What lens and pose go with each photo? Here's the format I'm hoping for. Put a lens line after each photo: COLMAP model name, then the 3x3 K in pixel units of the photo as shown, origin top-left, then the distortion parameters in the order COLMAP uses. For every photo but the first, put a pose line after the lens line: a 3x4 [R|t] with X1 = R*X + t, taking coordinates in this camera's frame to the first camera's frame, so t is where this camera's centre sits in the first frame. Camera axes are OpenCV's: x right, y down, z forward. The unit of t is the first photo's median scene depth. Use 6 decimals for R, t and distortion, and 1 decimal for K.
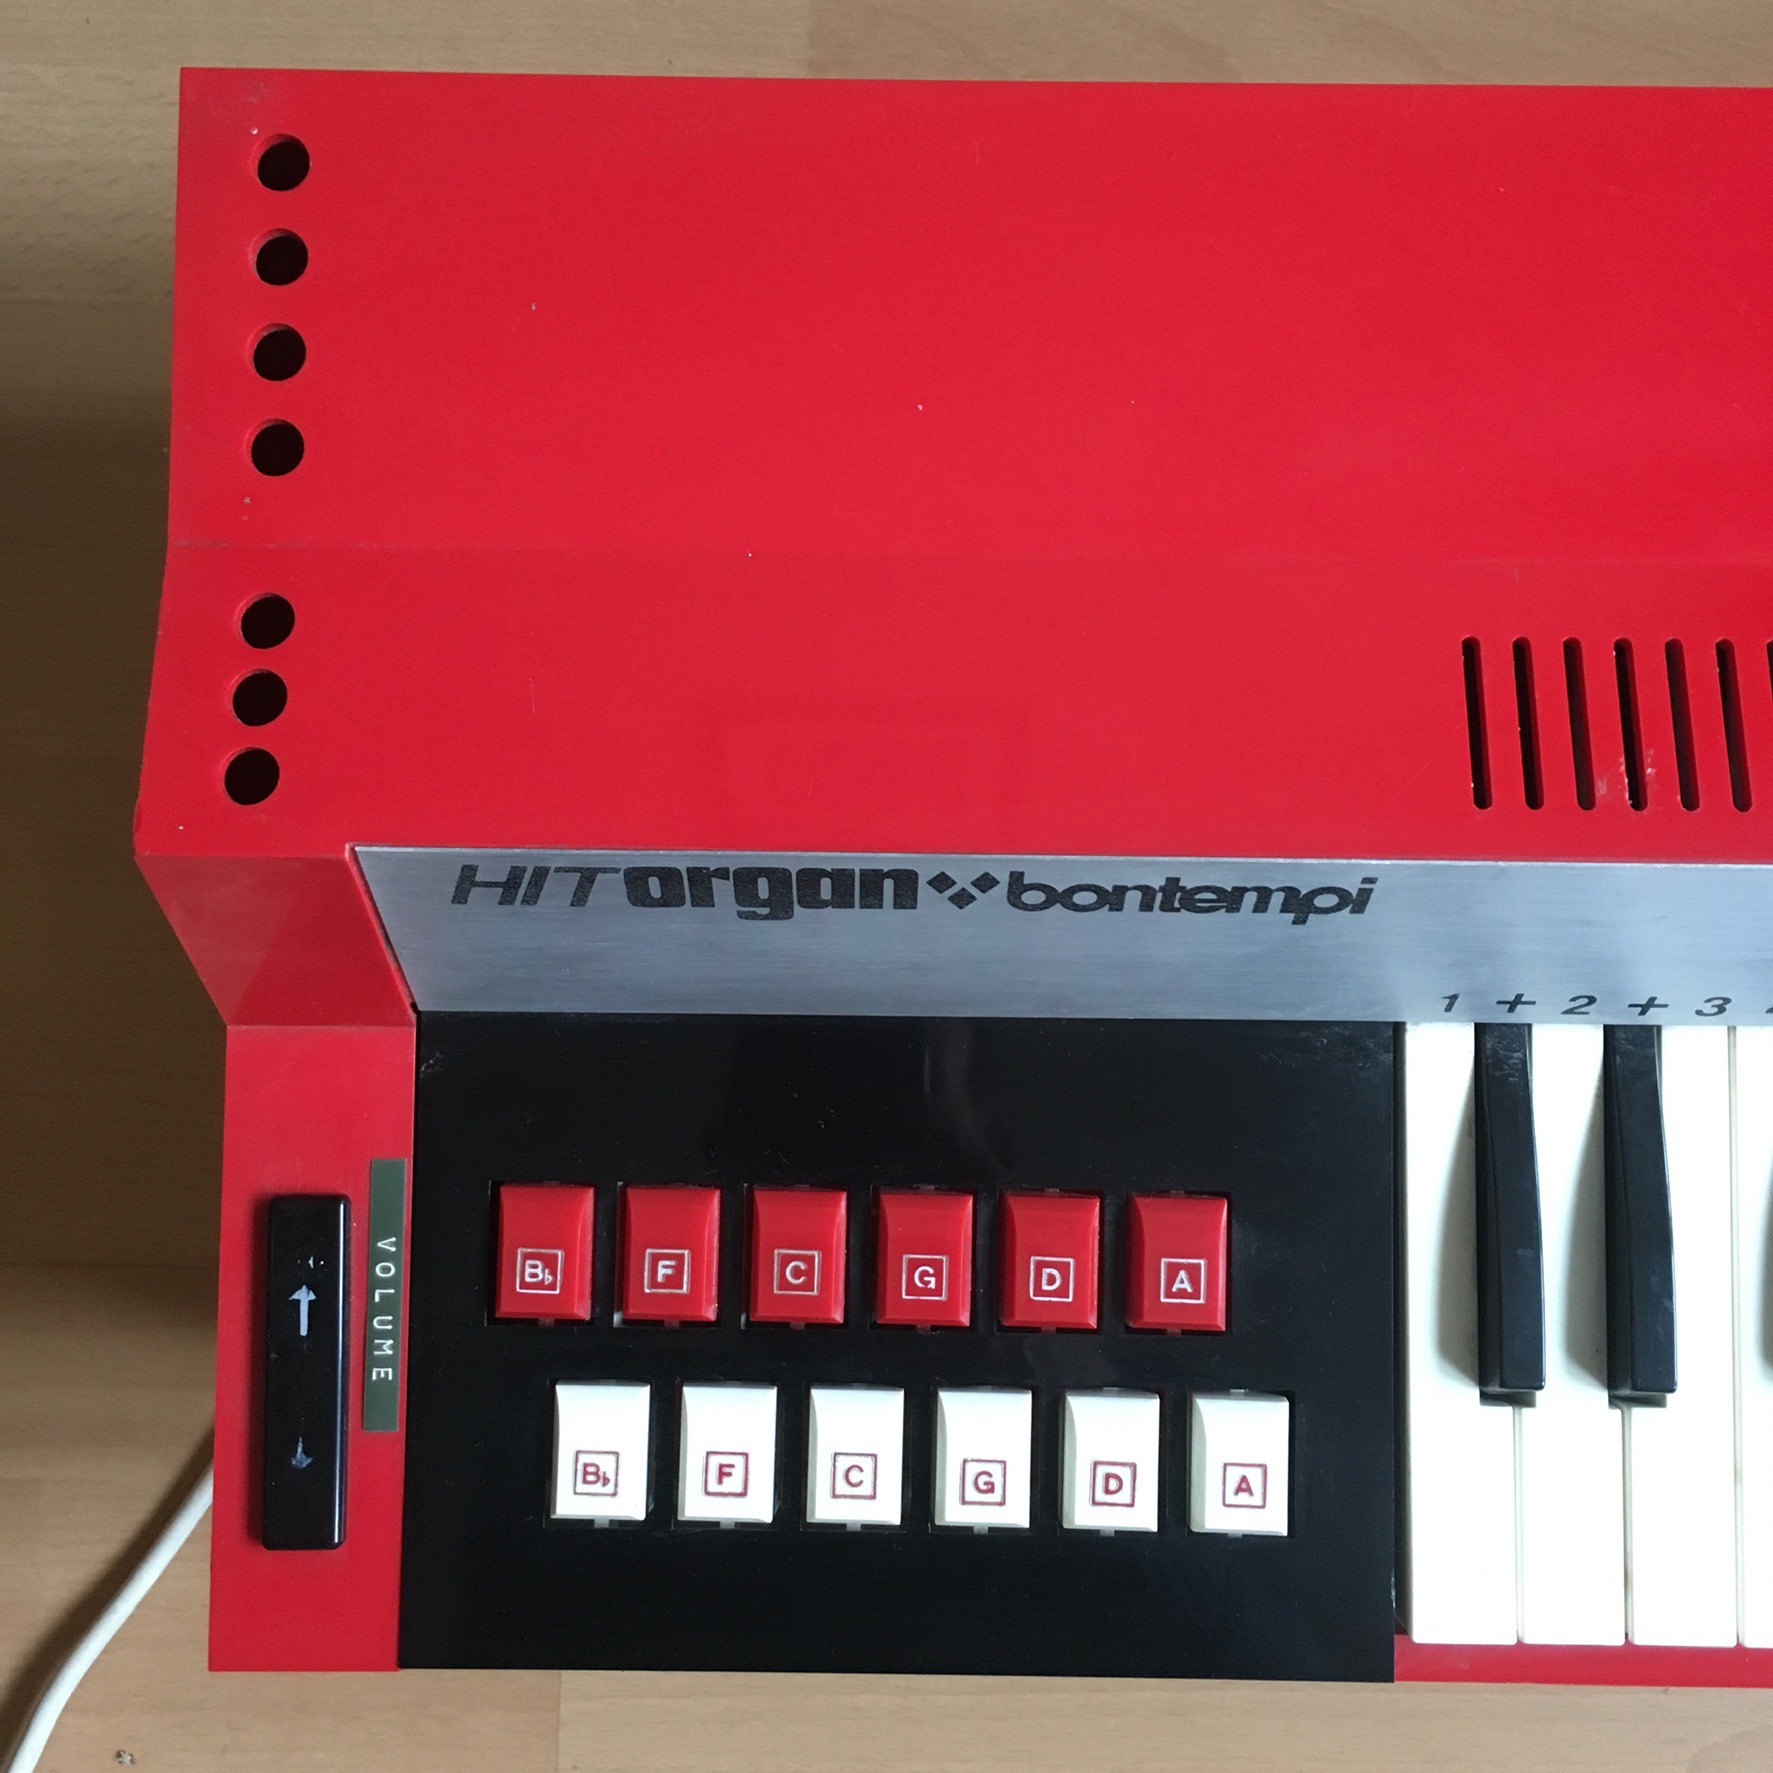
lens RADIAL K [[2088.1, 0, 900.0], [0, 2088.1, 878.9], [0, 0, 1]] dist [0.042486, 0.000000]
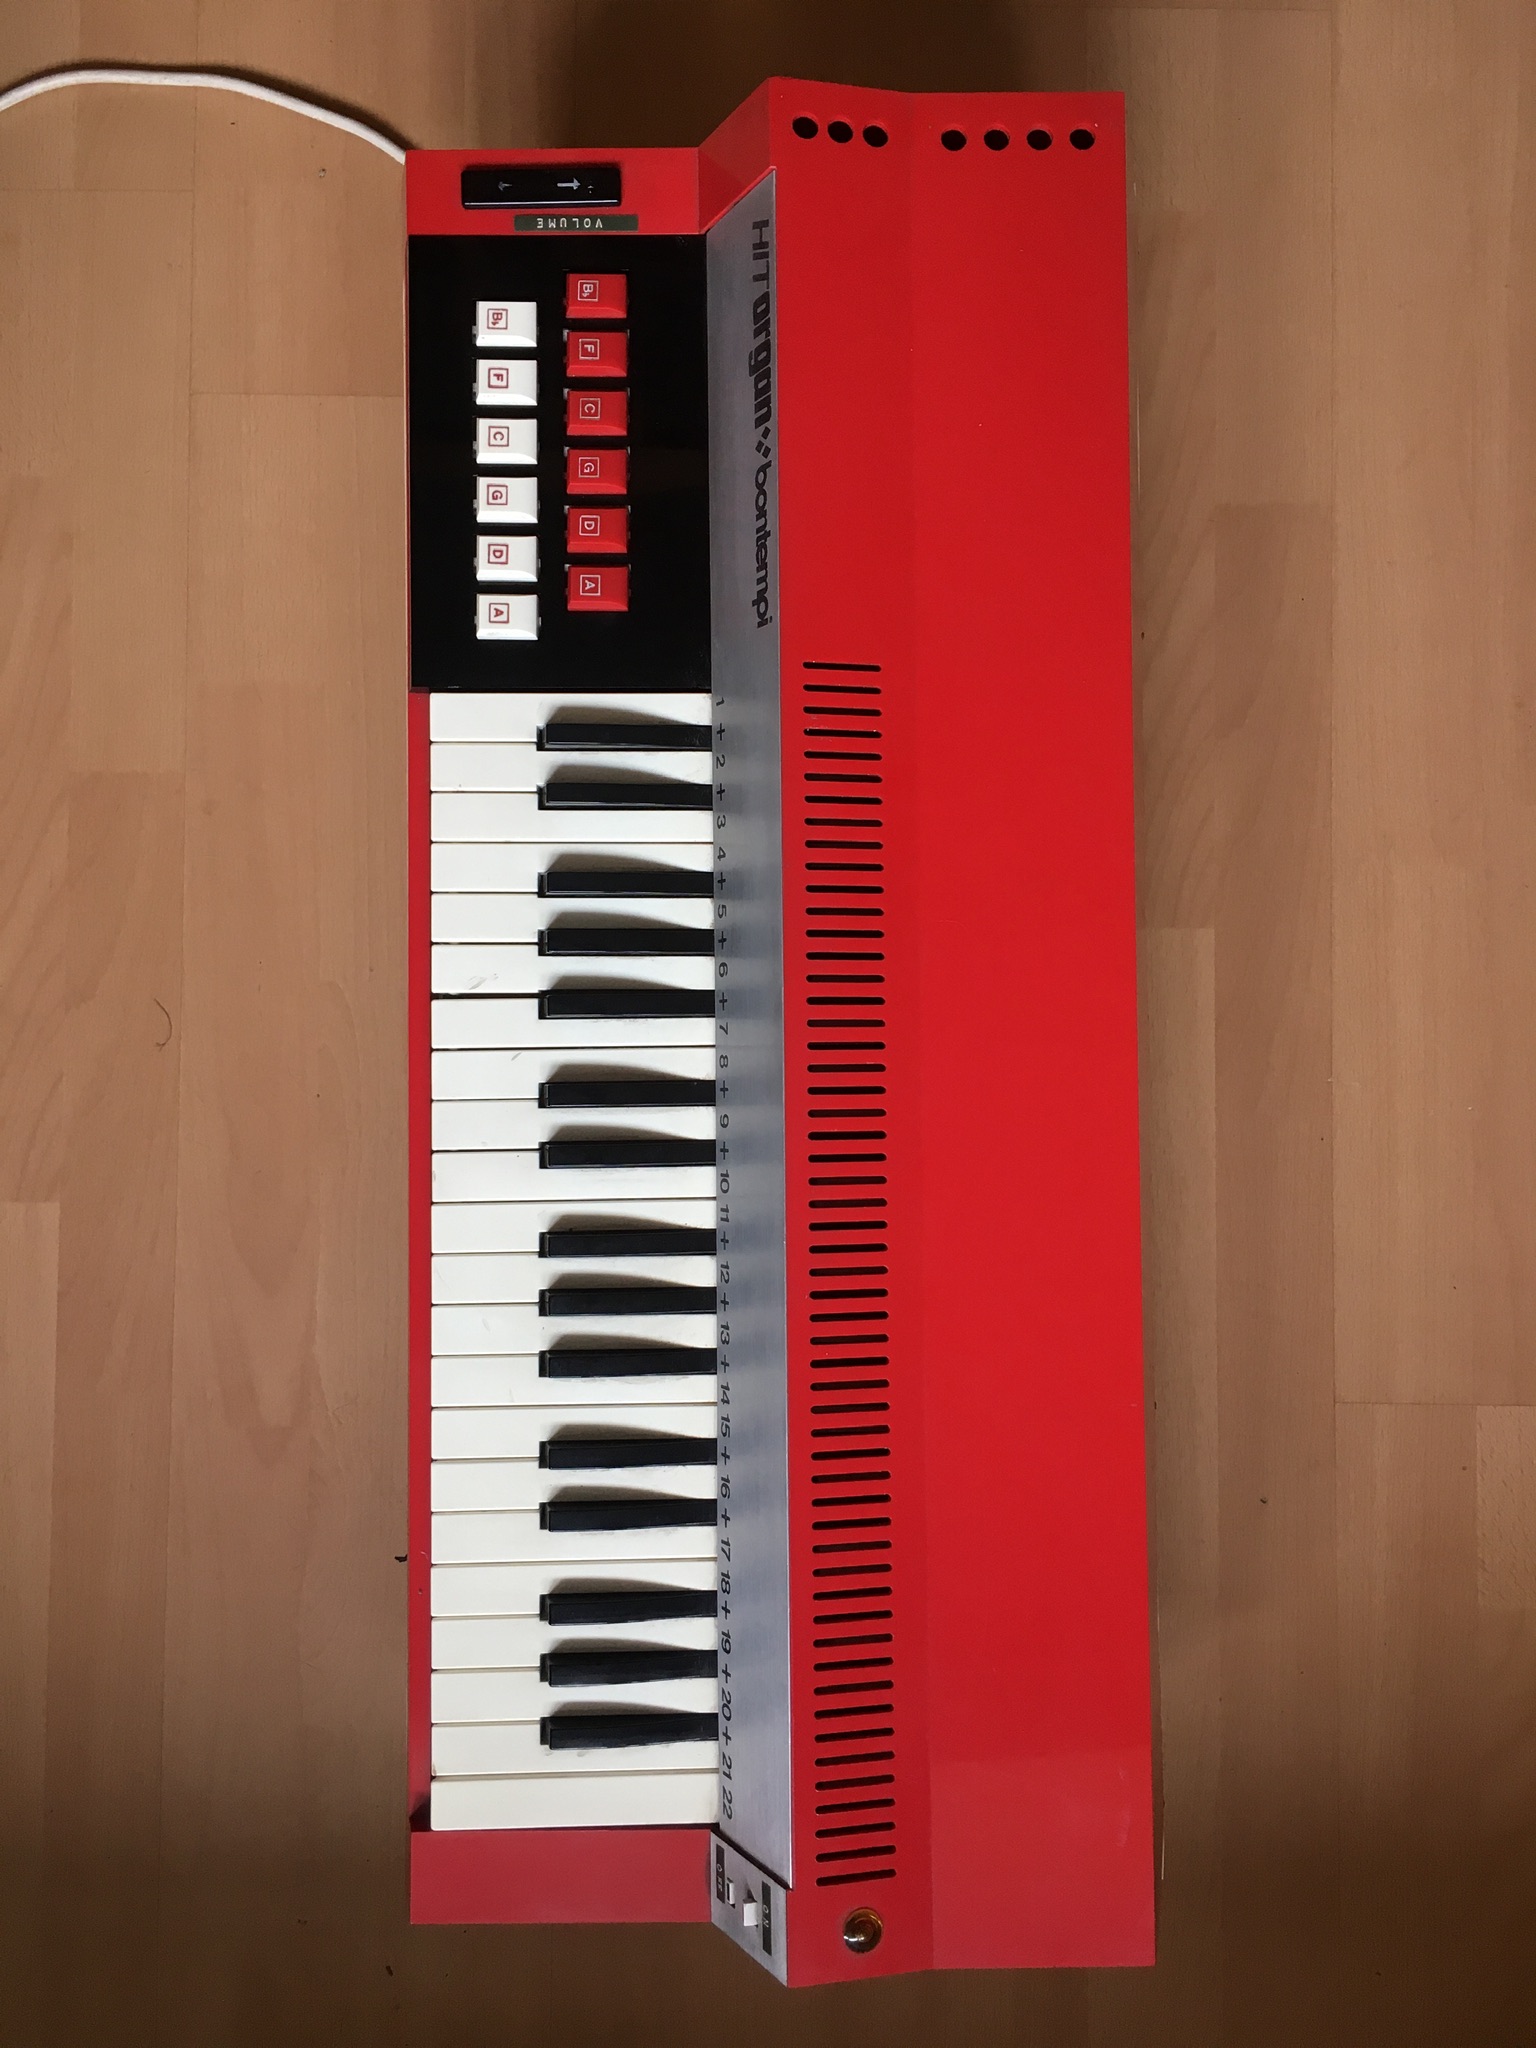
lens RADIAL K [[1712.5, 0, 765.3], [0, 1712.5, 1030.8], [0, 0, 1]] dist [0.054939, -0.028507]
pose [[0.021359, 0.999277, -0.031439, 0.664281], [-0.999158, 0.022437, 0.034336, -0.042870], [0.035017, 0.030679, 0.998916, -0.779781]]
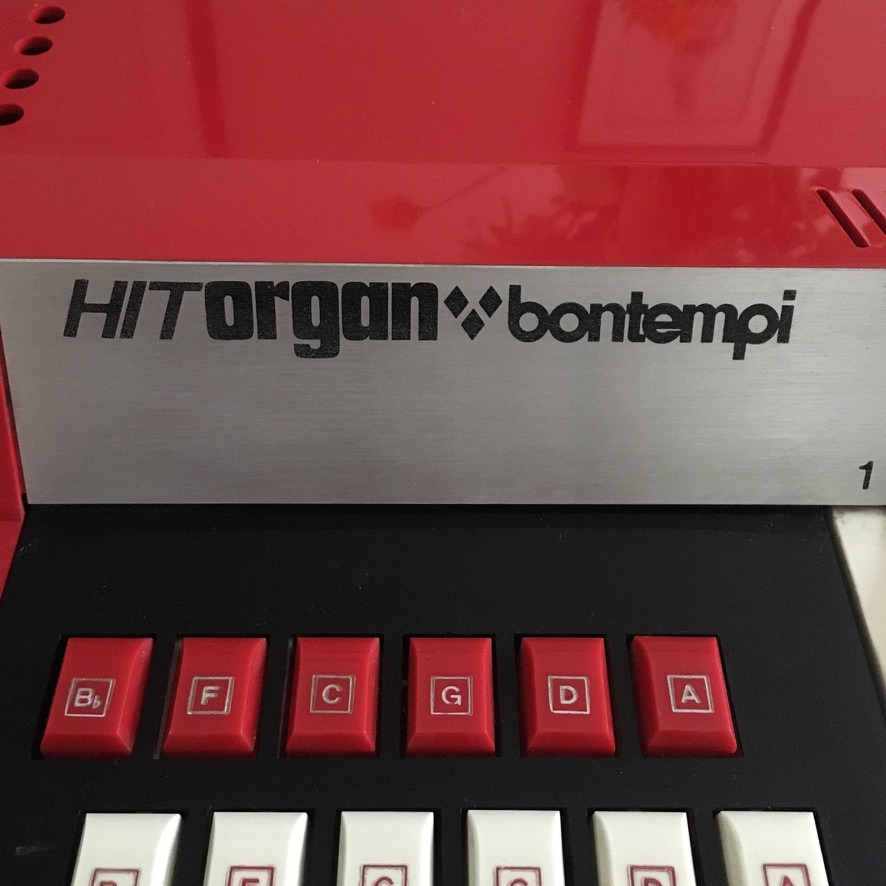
lens RADIAL K [[1043.5, 0, 450.1], [0, 1043.5, 435.7], [0, 0, 1]] dist [0.042486, 0.000000]
pose [[0.999394, -0.010131, 0.033290, -0.005353], [0.027994, 0.802319, -0.596239, 0.406202], [-0.020669, 0.596810, 0.802117, 0.489766]]
